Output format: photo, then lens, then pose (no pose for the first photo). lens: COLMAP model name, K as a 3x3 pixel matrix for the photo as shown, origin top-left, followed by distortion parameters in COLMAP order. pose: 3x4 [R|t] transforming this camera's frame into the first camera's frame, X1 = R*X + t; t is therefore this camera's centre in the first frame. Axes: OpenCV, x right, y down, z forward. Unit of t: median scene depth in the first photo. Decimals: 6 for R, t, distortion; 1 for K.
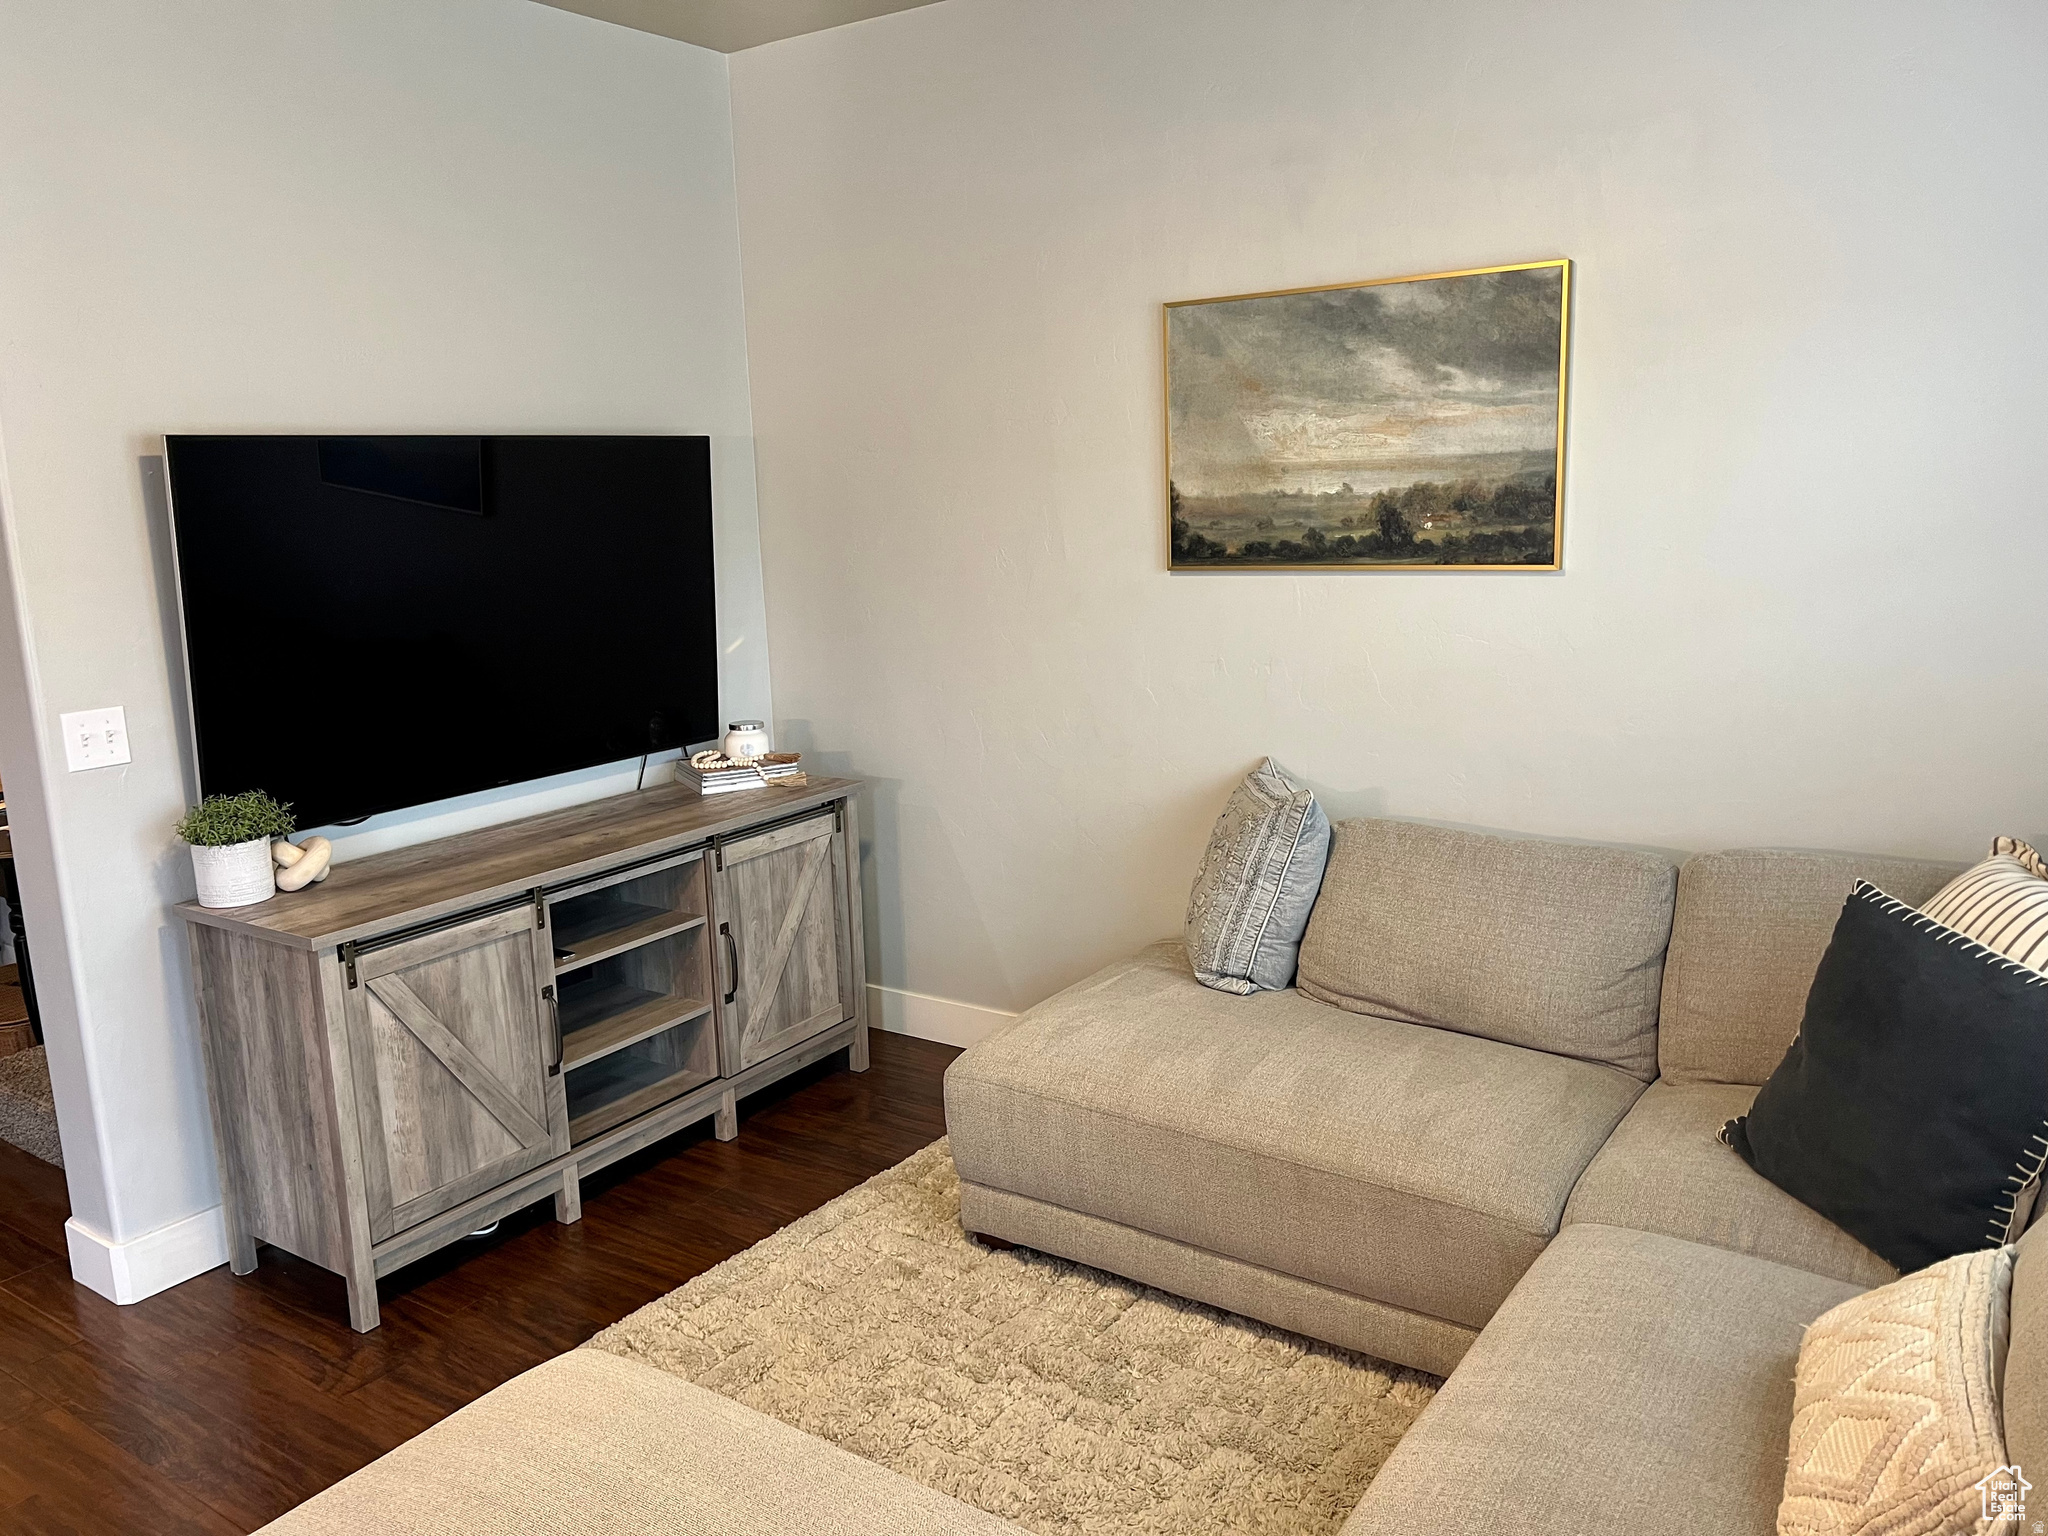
lens RADIAL K [[1523.4, 0, 1028.5], [0, 1523.4, 783.6], [0, 0, 1]] dist [0.037759, -0.022834]
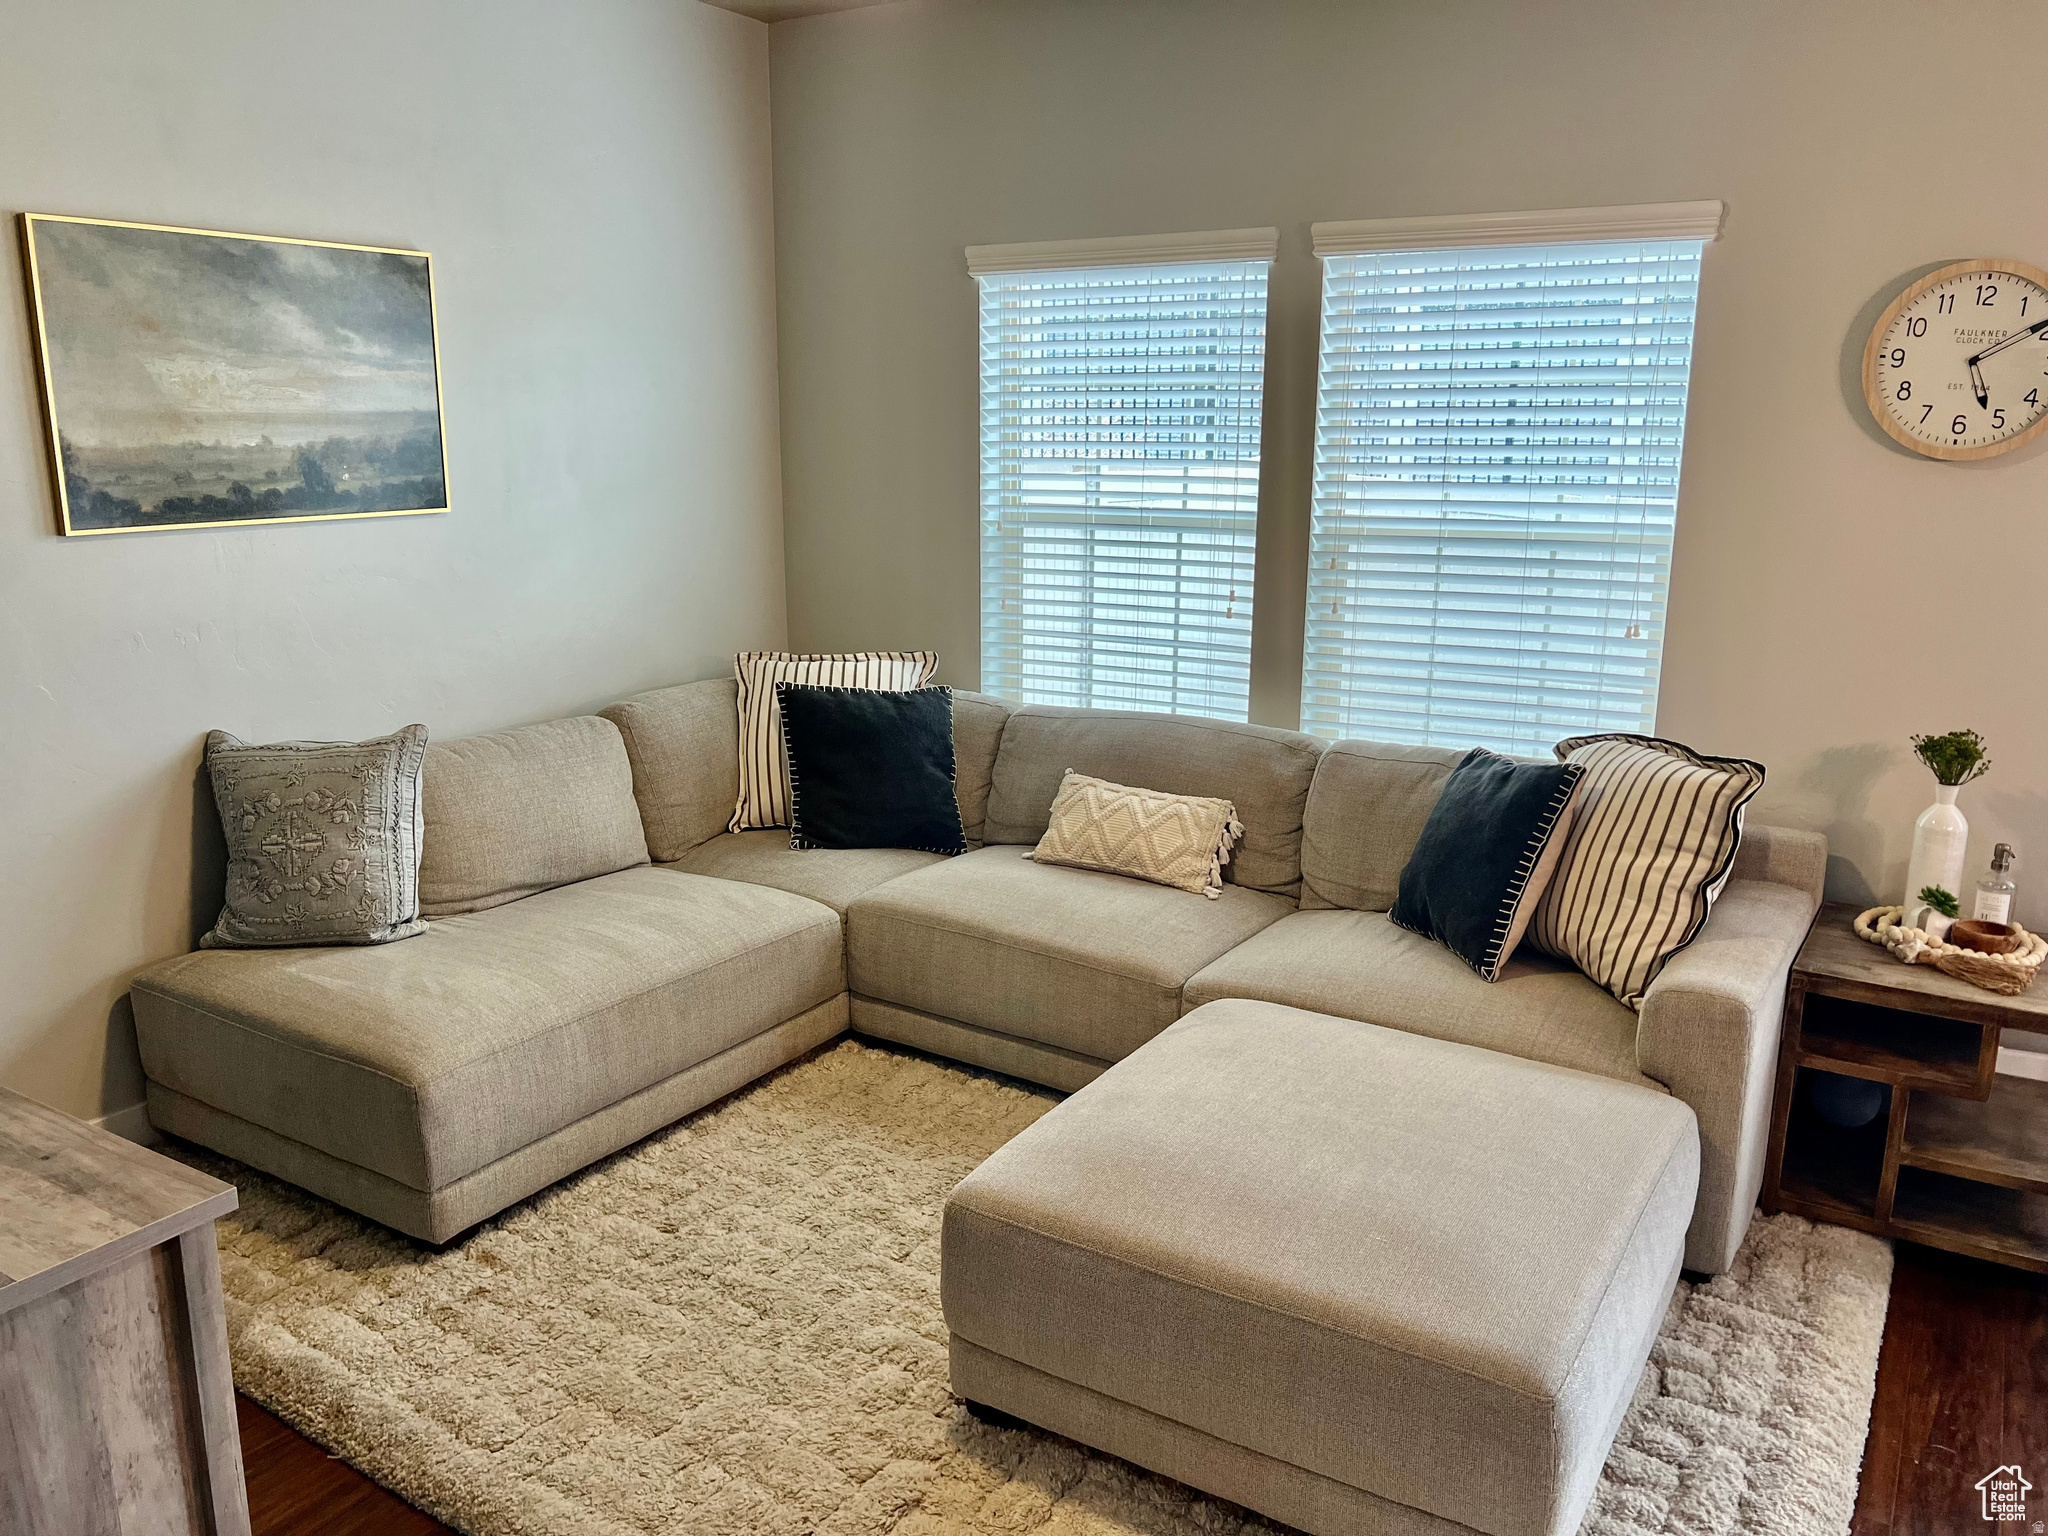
lens RADIAL K [[1523.4, 0, 1030.3], [0, 1523.4, 758.7], [0, 0, 1]] dist [0.037759, -0.022834]
pose [[-0.013793, -0.196623, 0.980382, -0.833182], [0.182327, 0.963543, 0.195811, -0.099728], [-0.983141, 0.181451, 0.022560, 0.529975]]
